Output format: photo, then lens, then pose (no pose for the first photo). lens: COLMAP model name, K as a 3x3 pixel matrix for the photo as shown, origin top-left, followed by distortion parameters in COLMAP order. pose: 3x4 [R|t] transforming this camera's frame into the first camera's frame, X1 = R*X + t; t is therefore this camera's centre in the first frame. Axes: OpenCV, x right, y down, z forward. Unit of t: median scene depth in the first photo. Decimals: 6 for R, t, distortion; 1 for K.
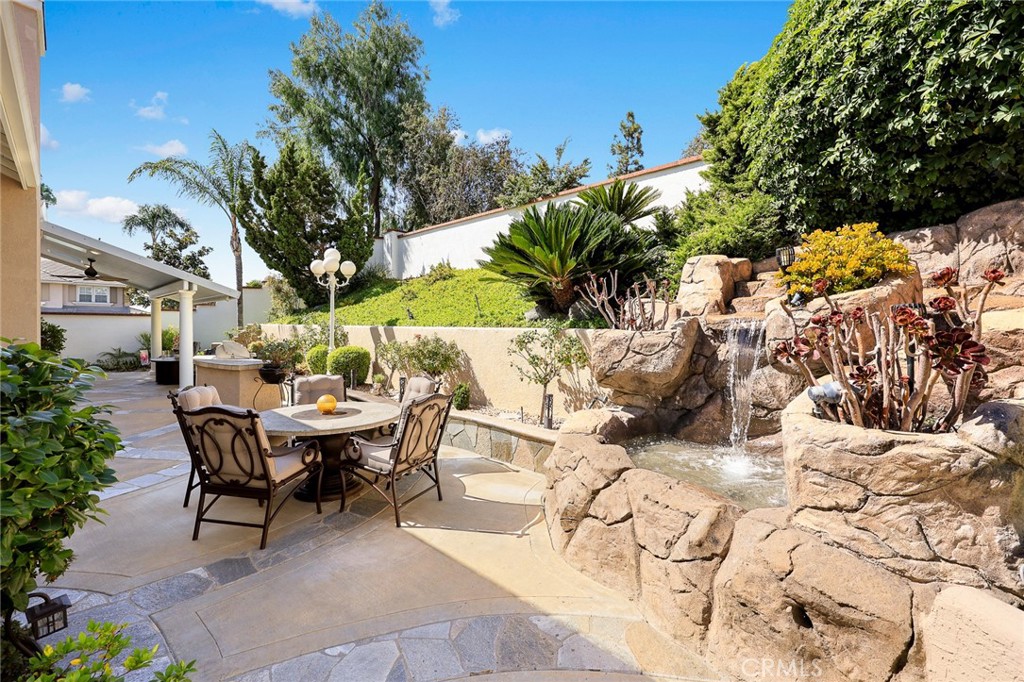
lens RADIAL K [[428.9, 0, 512.0], [0, 428.9, 341.0], [0, 0, 1]] dist [0.000280, -0.000310]
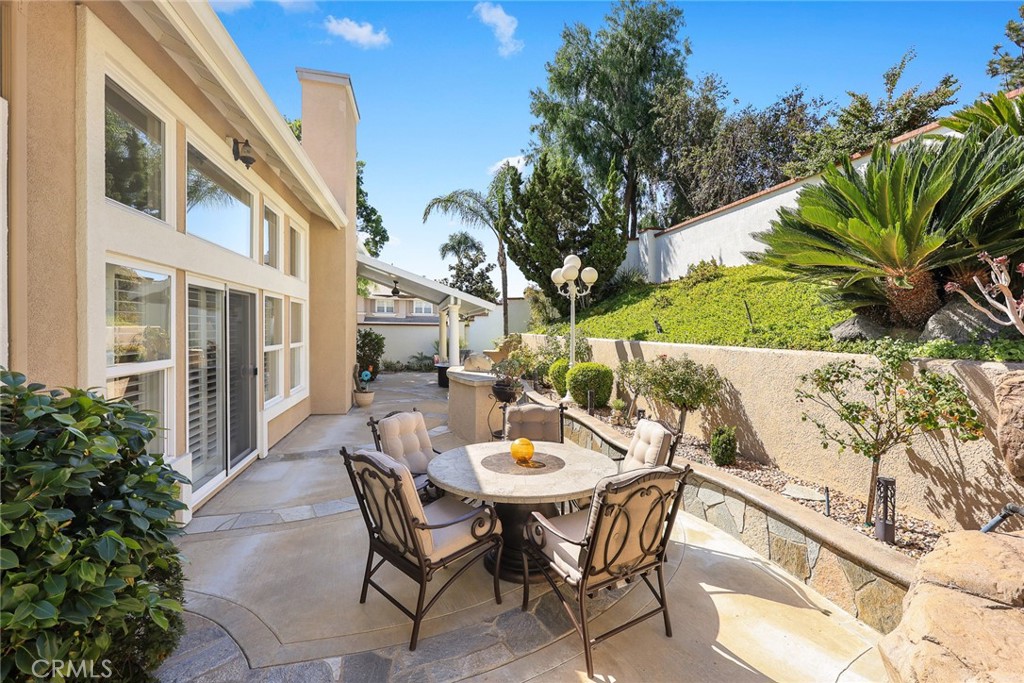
lens RADIAL K [[450.3, 0, 511.4], [0, 450.3, 315.3], [0, 0, 1]] dist [-0.000737, 0.000724]
pose [[0.829629, -0.014580, -0.558124, 0.010647], [-0.025514, 0.997624, -0.063988, -0.031054], [0.557731, 0.067326, 0.827286, 0.197398]]
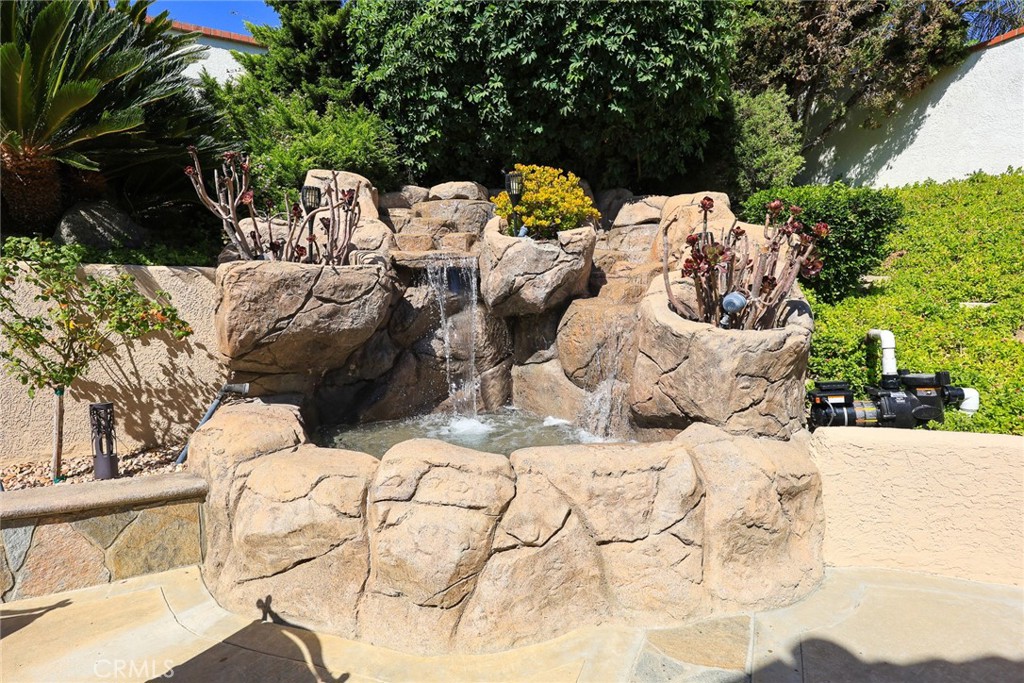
lens RADIAL K [[489.1, 0, 516.8], [0, 489.1, 346.8], [0, 0, 1]] dist [-0.001160, -0.000576]
pose [[0.344171, -0.086789, 0.934887, -0.195068], [0.039301, 0.996178, 0.078010, 0.035478], [-0.938084, 0.009894, 0.346267, 0.347938]]
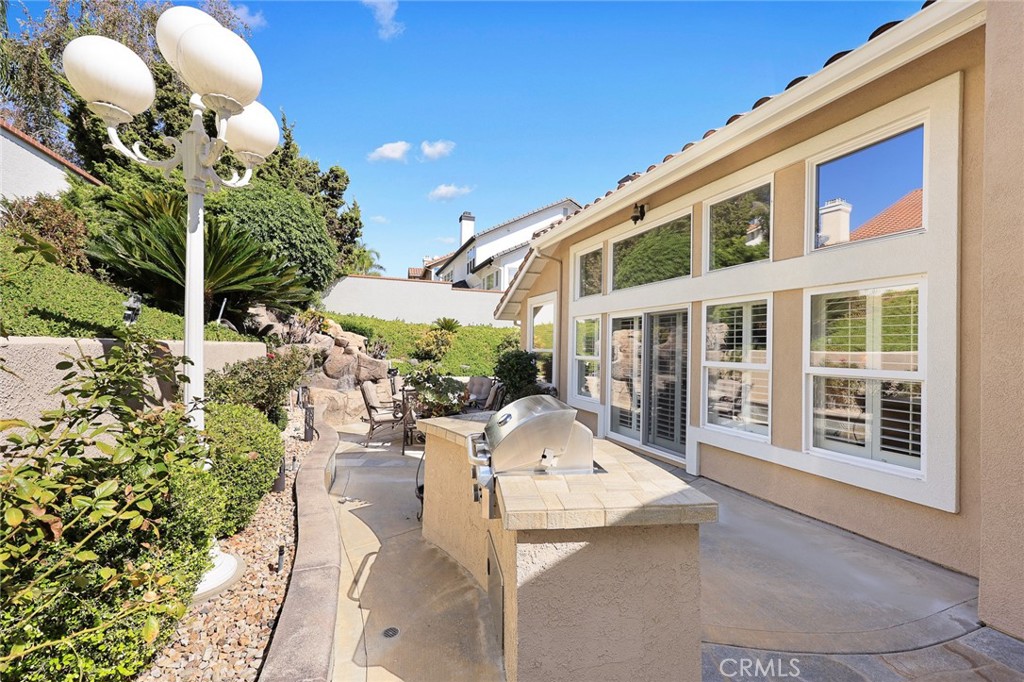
lens RADIAL K [[428.9, 0, 512.0], [0, 428.9, 341.0], [0, 0, 1]] dist [0.000280, -0.000310]
pose [[-0.903524, -0.022844, 0.427928, -1.022401], [-0.016958, 0.999702, 0.017560, -0.063783], [-0.428202, 0.008609, -0.903642, 1.715667]]
